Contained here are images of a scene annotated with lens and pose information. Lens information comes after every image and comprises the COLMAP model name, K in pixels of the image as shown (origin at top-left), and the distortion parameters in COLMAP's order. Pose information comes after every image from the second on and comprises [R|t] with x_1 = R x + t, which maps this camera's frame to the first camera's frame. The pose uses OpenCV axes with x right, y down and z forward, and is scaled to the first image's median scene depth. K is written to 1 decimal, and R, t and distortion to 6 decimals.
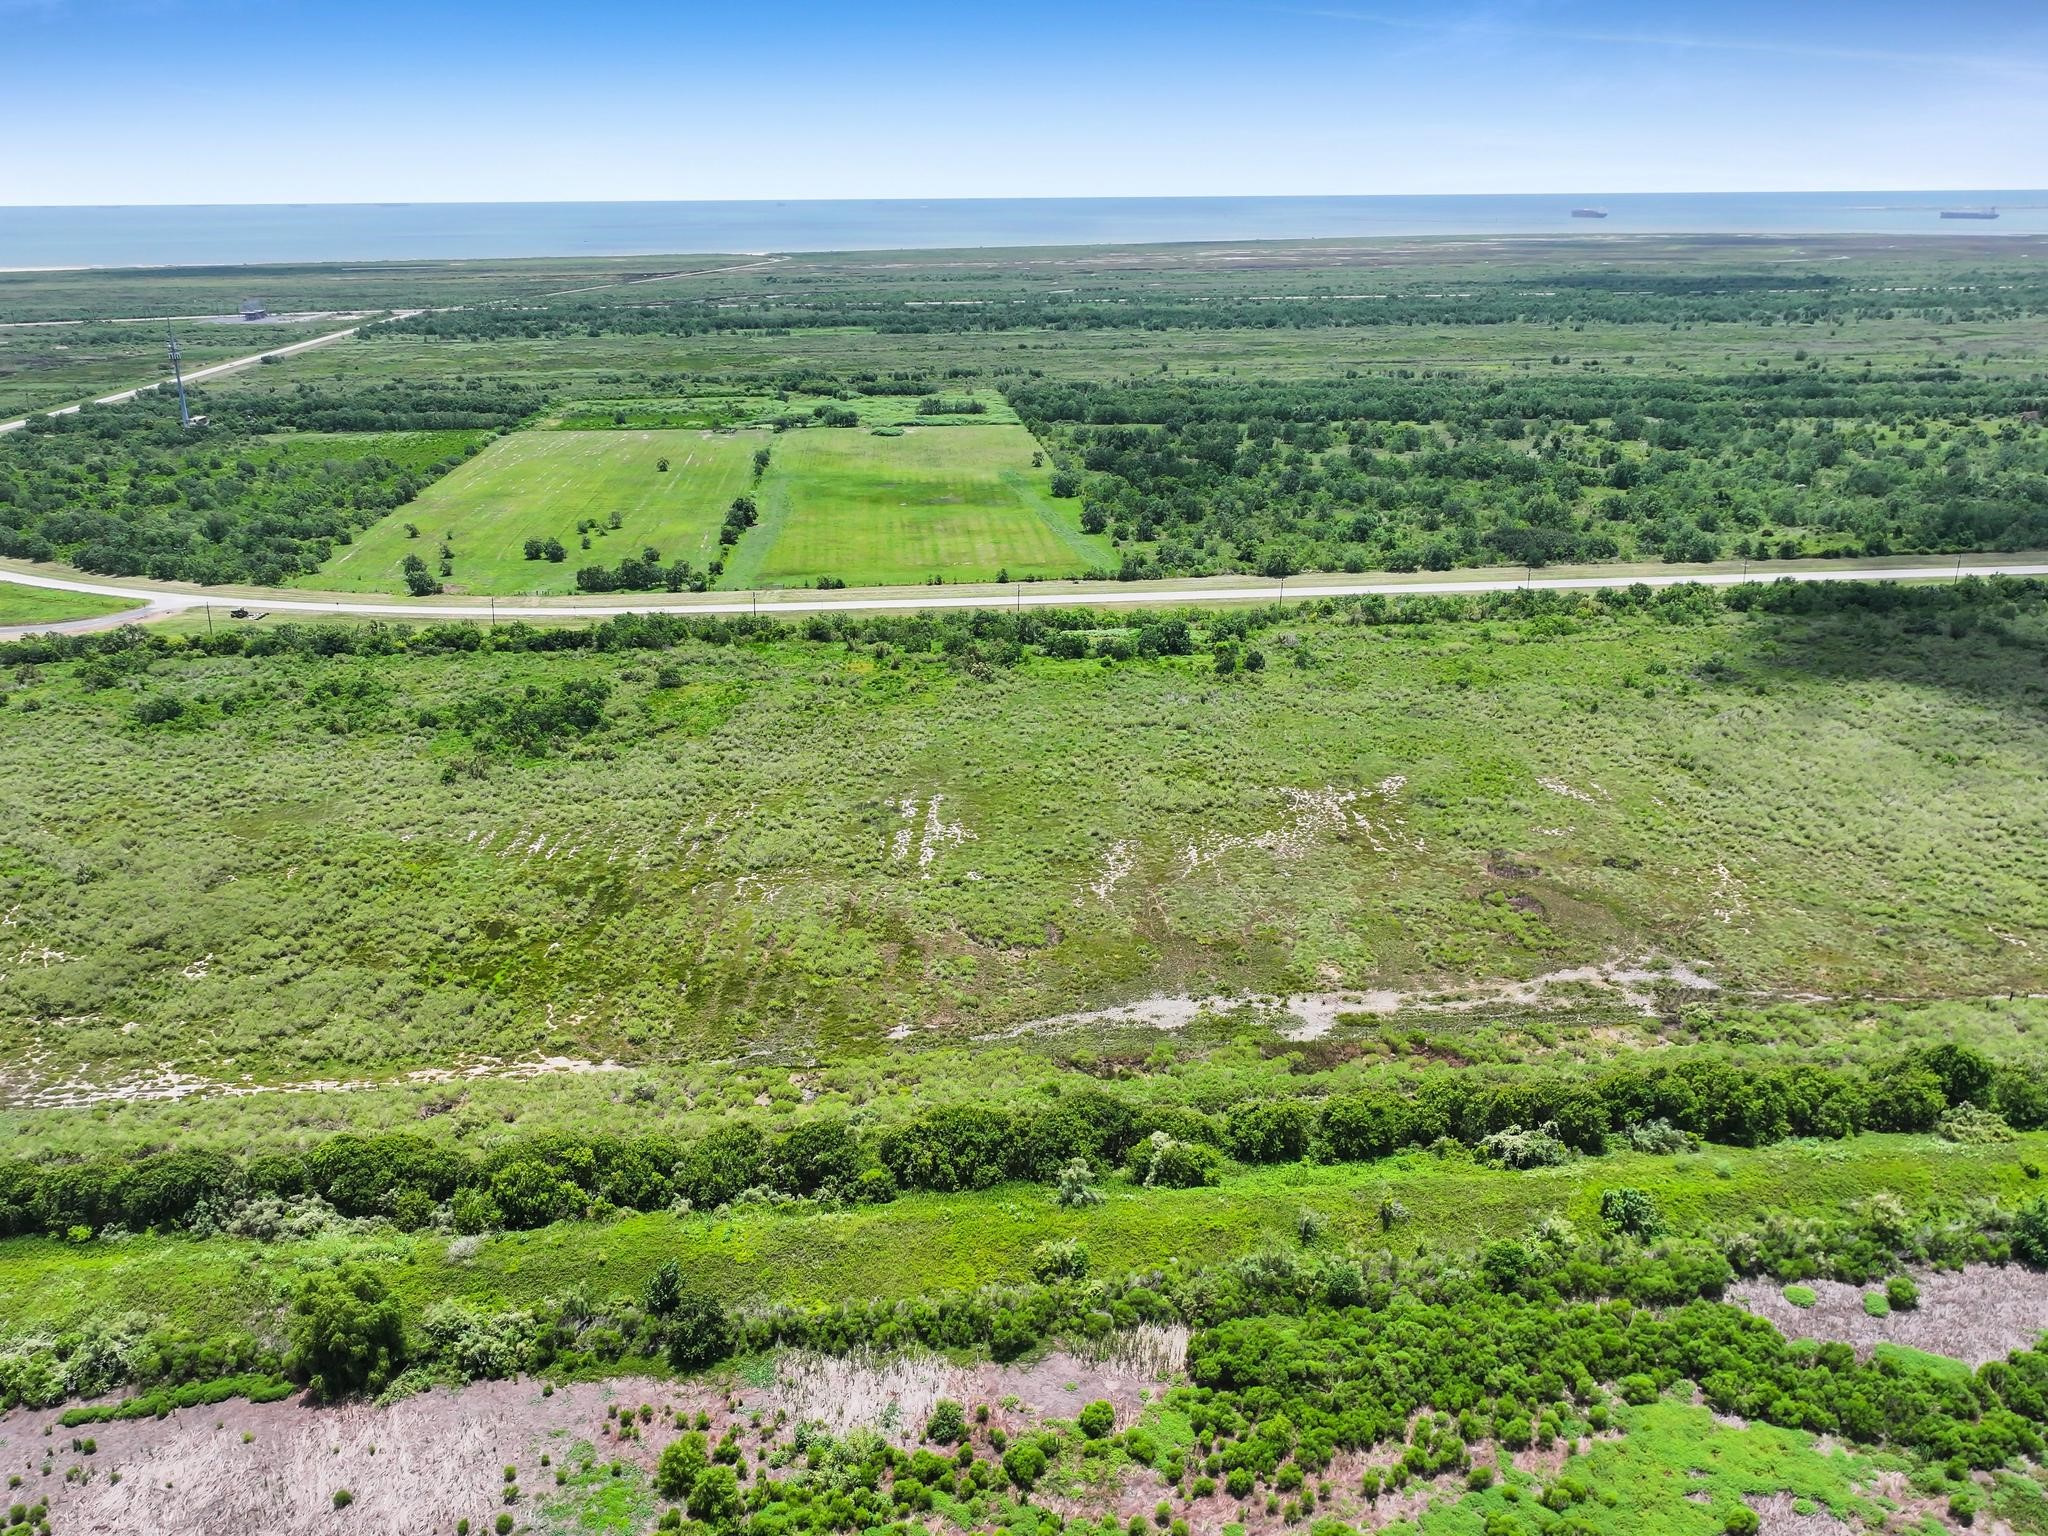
lens RADIAL K [[1629.0, 0, 1018.8], [0, 1629.0, 771.3], [0, 0, 1]] dist [0.006331, 0.002237]
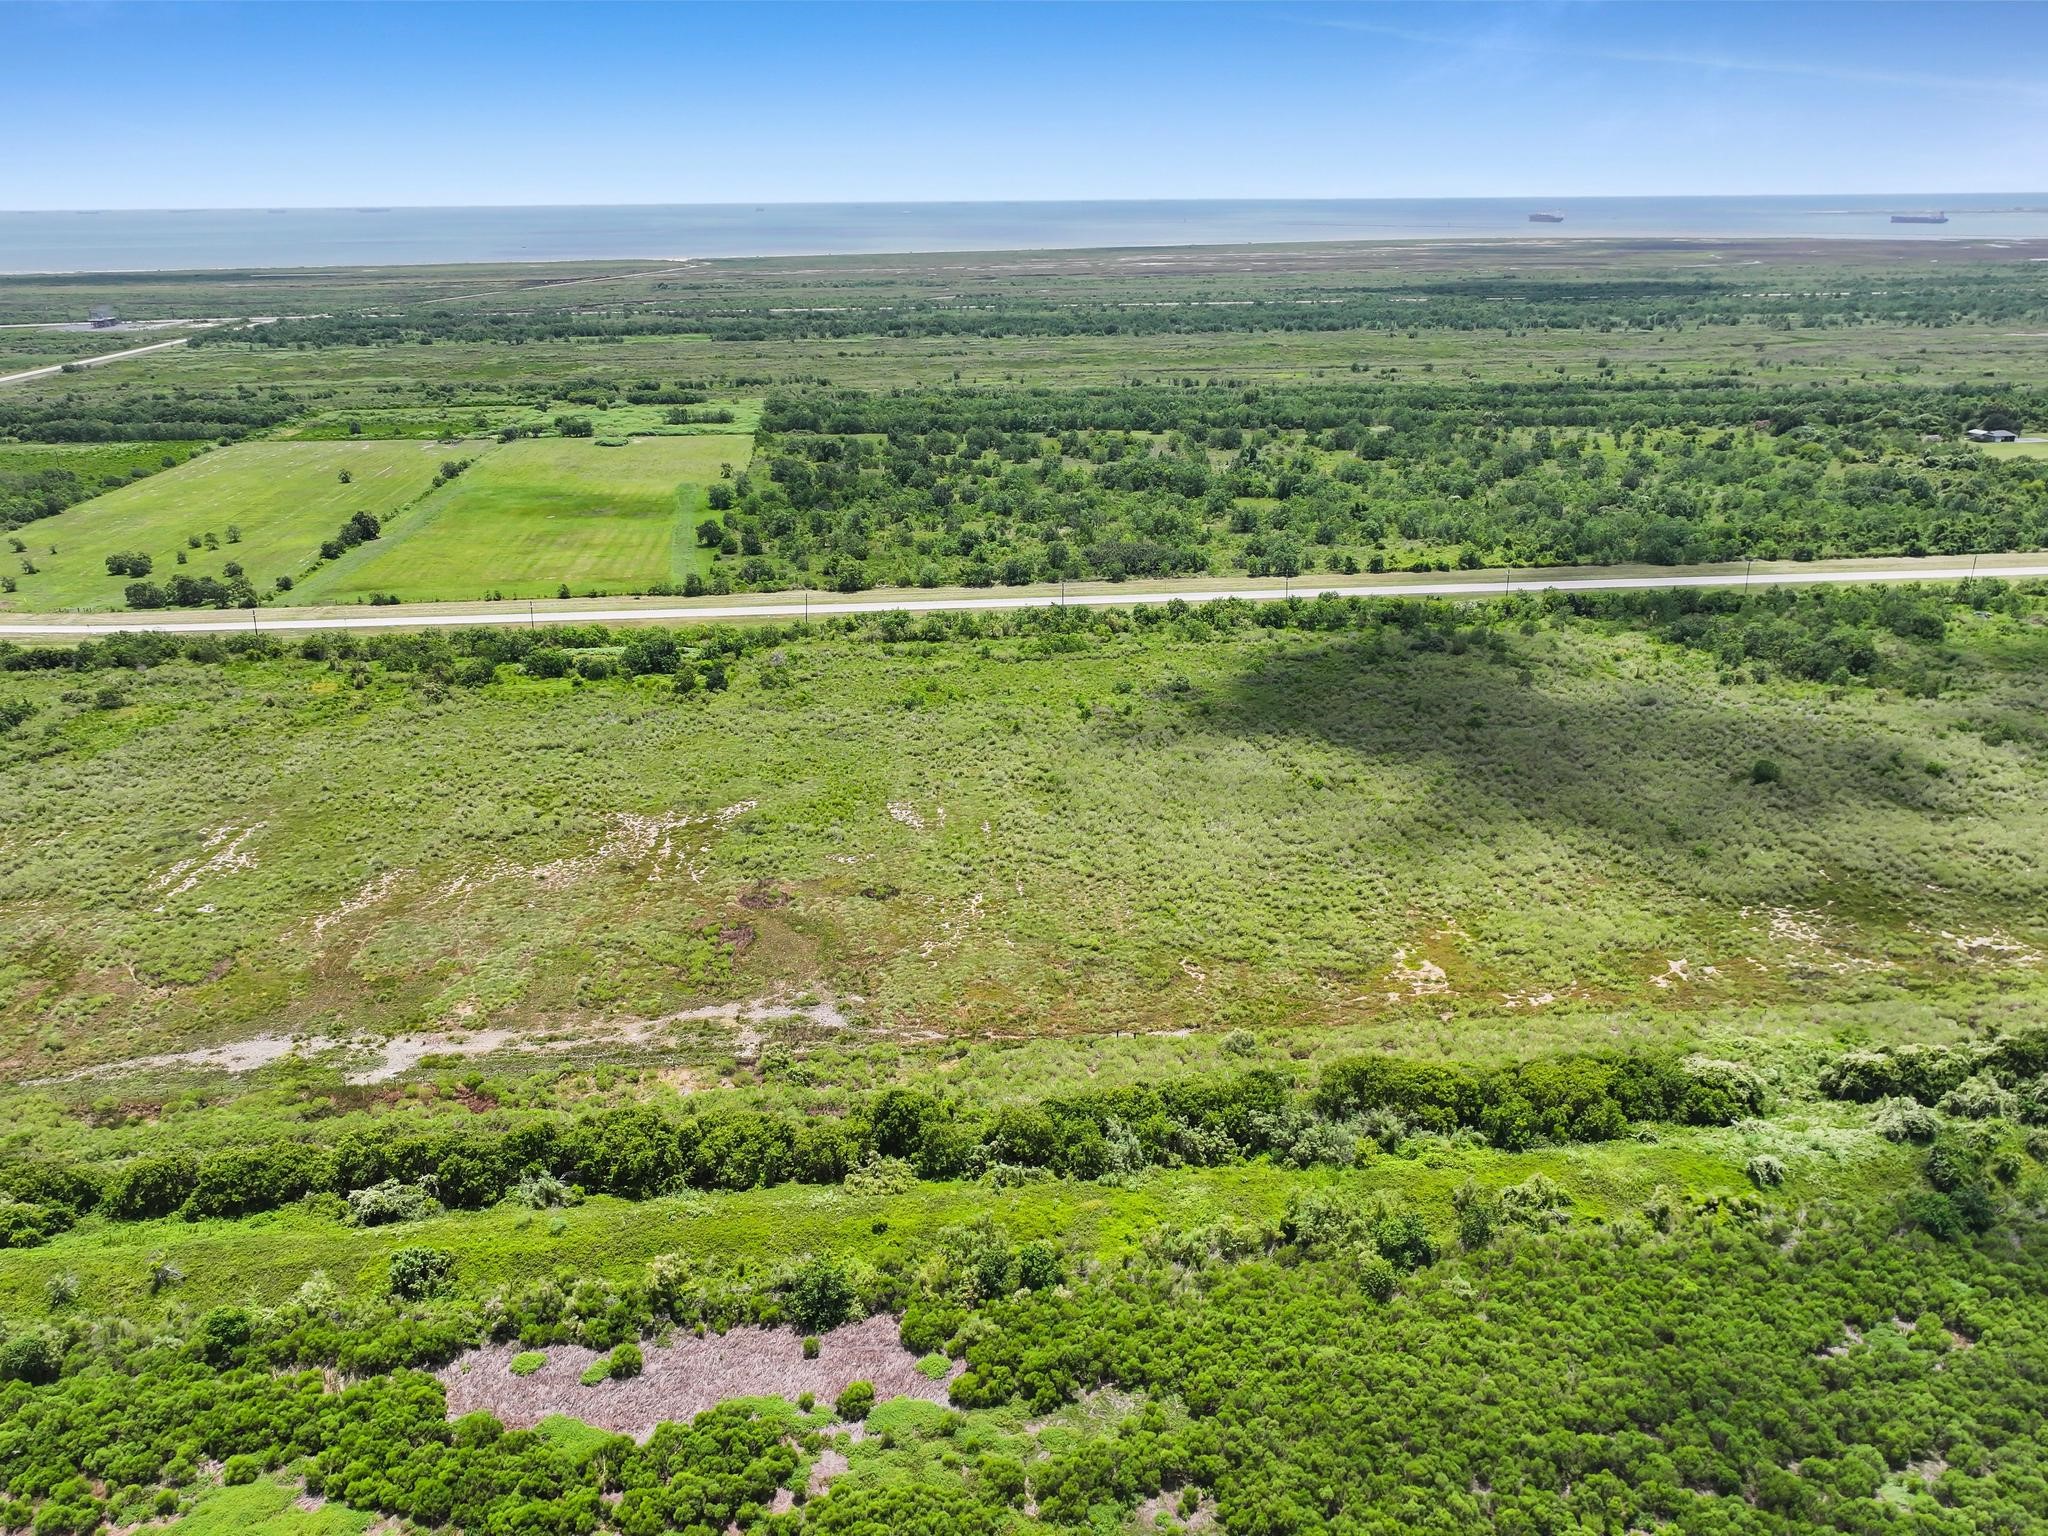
lens RADIAL K [[1629.0, 0, 1018.8], [0, 1629.0, 771.3], [0, 0, 1]] dist [0.006331, 0.002237]
pose [[0.999992, -0.002250, 0.003378, 0.197767], [0.002258, 0.999994, -0.002457, -0.006184], [-0.003372, 0.002465, 0.999991, 0.009895]]
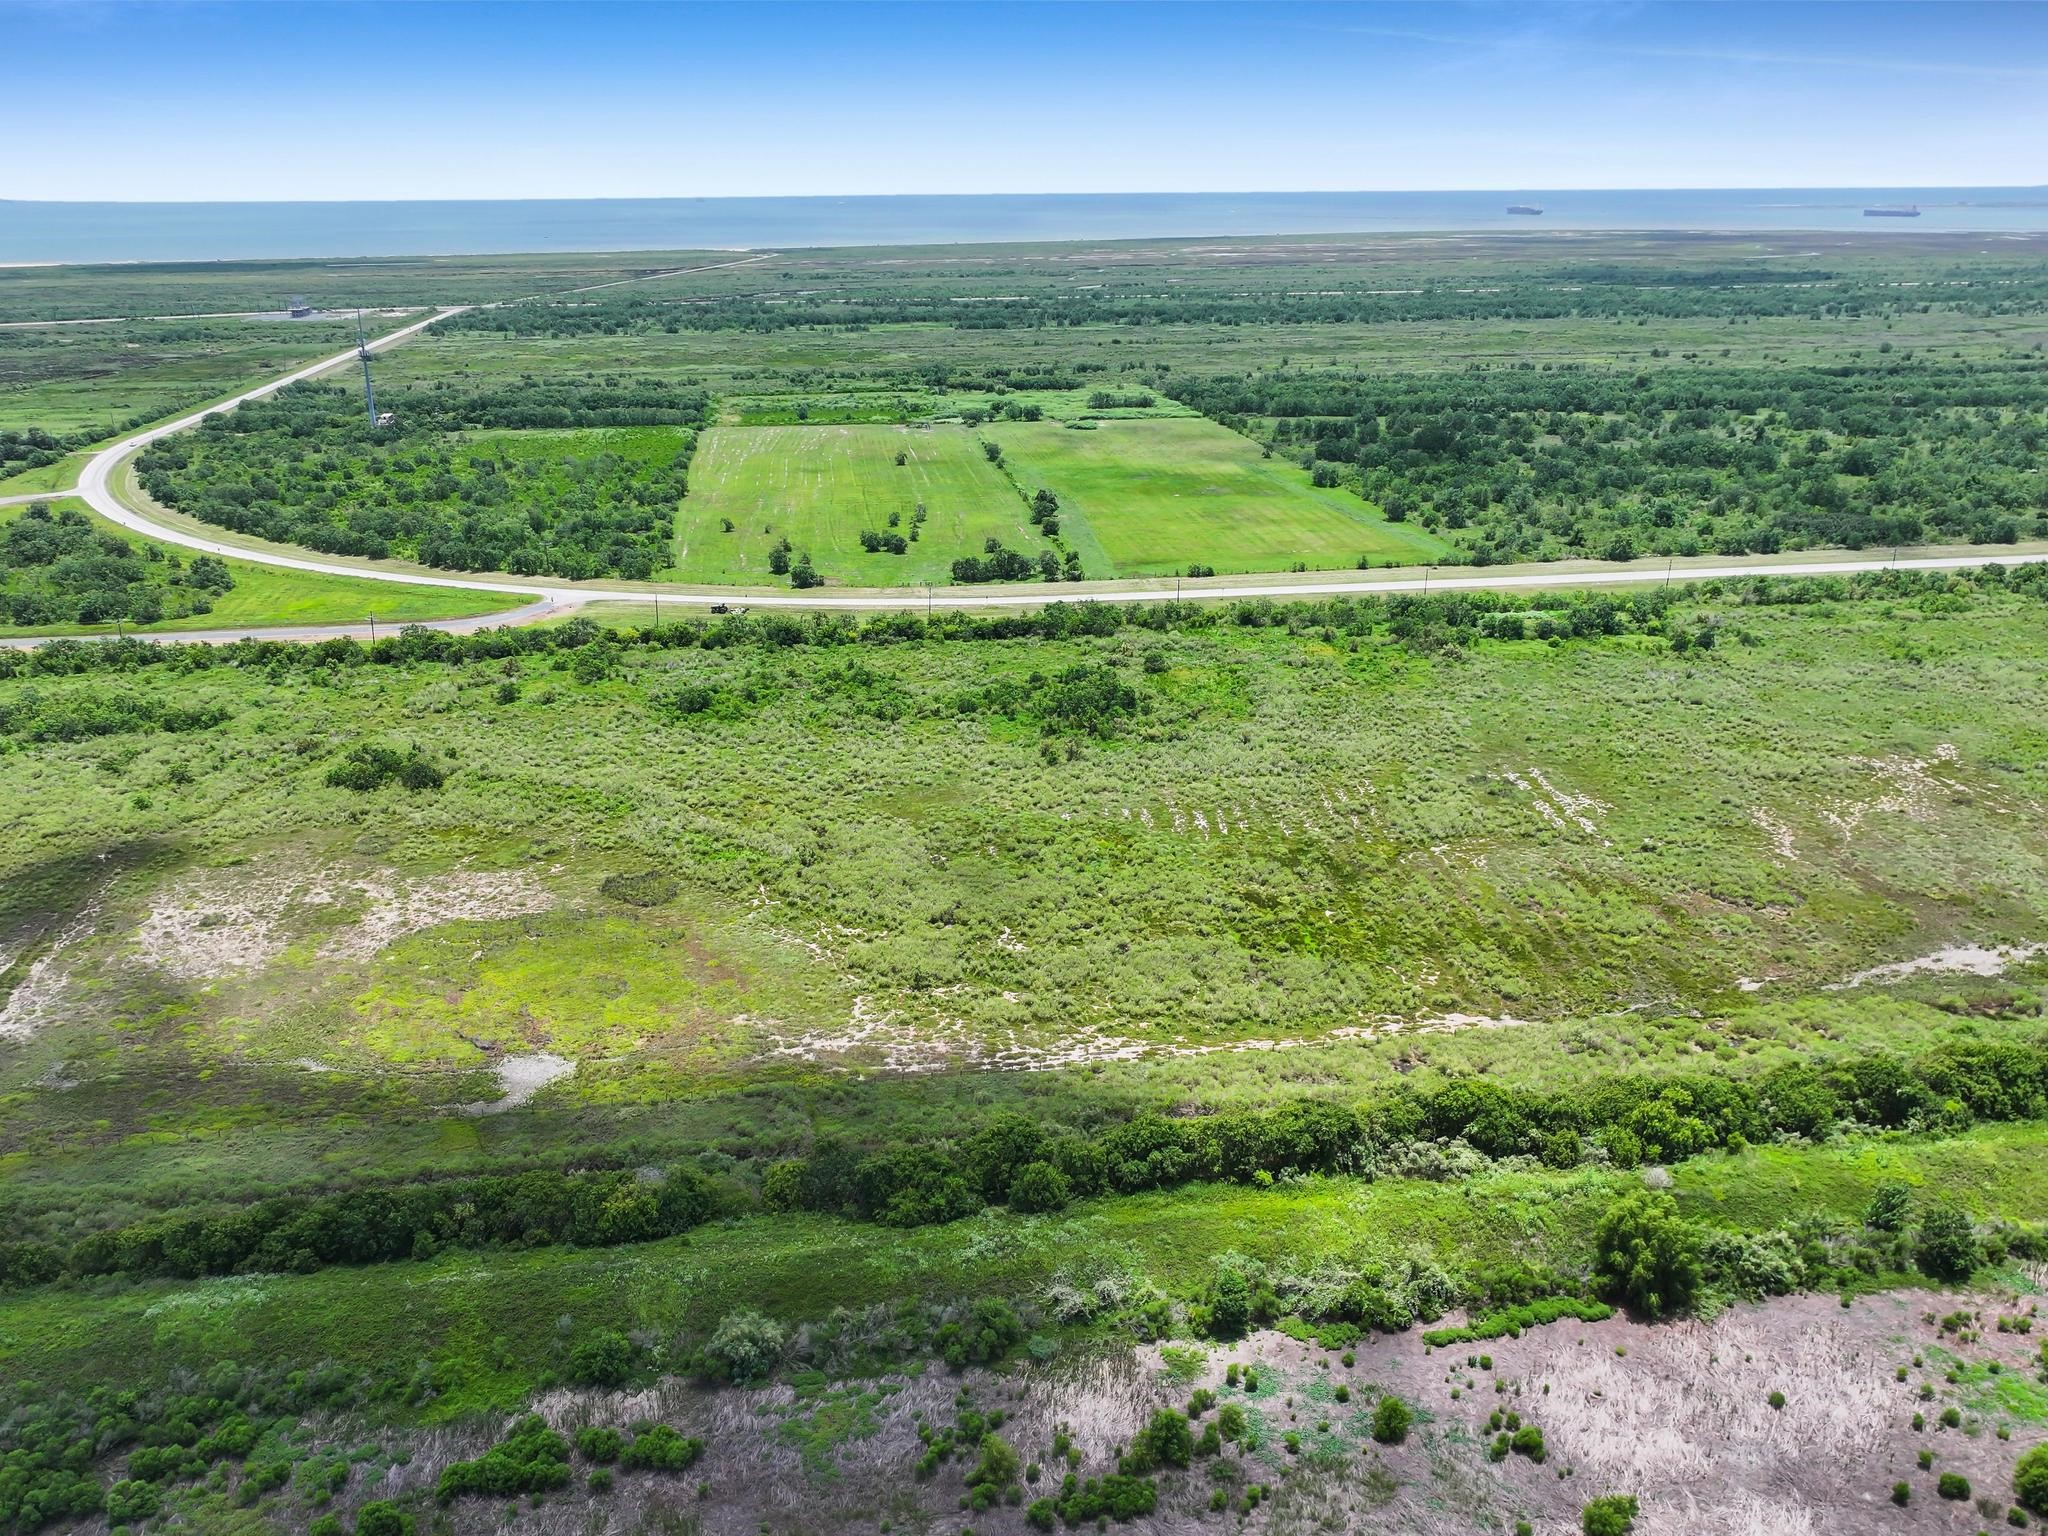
lens RADIAL K [[1629.0, 0, 1018.8], [0, 1629.0, 771.3], [0, 0, 1]] dist [0.006331, 0.002237]
pose [[0.998549, -0.016246, 0.051337, -0.212468], [0.016141, 0.999867, 0.002449, 0.004218], [-0.051370, -0.001616, 0.998678, -0.011381]]
